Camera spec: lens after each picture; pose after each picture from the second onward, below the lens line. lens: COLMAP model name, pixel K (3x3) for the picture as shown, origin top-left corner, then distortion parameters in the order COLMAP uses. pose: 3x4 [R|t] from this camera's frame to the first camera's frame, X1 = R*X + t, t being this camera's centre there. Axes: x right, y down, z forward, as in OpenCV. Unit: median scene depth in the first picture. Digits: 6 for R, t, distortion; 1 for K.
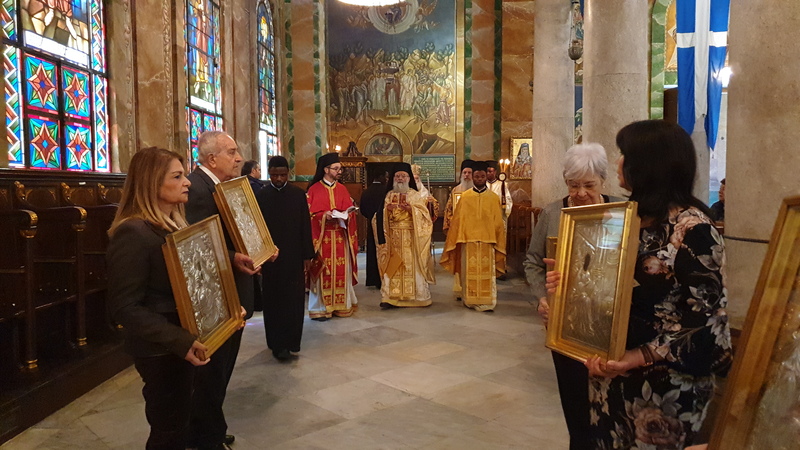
lens RADIAL K [[616.9, 0, 398.3], [0, 616.9, 225.6], [0, 0, 1]] dist [-0.000834, -0.042371]
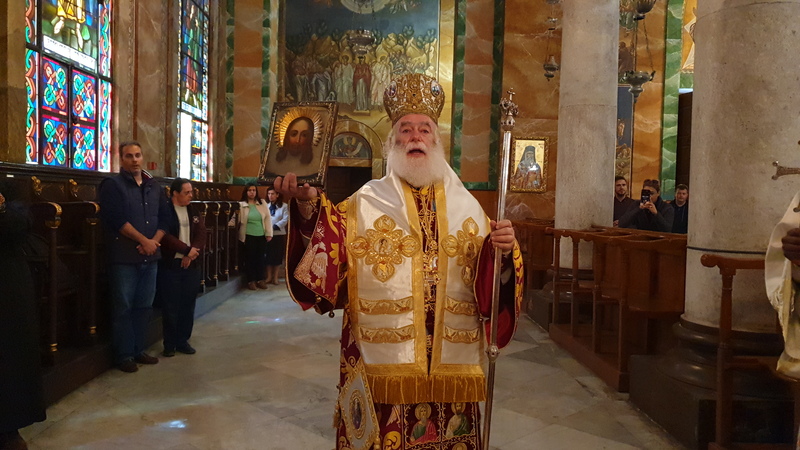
lens RADIAL K [[616.9, 0, 401.7], [0, 616.9, 226.3], [0, 0, 1]] dist [-0.000834, -0.042371]
pose [[0.997255, 0.028107, 0.068500, -0.009239], [-0.026676, 0.999408, -0.021720, -0.009311], [-0.069070, 0.019833, 0.997415, 0.222604]]
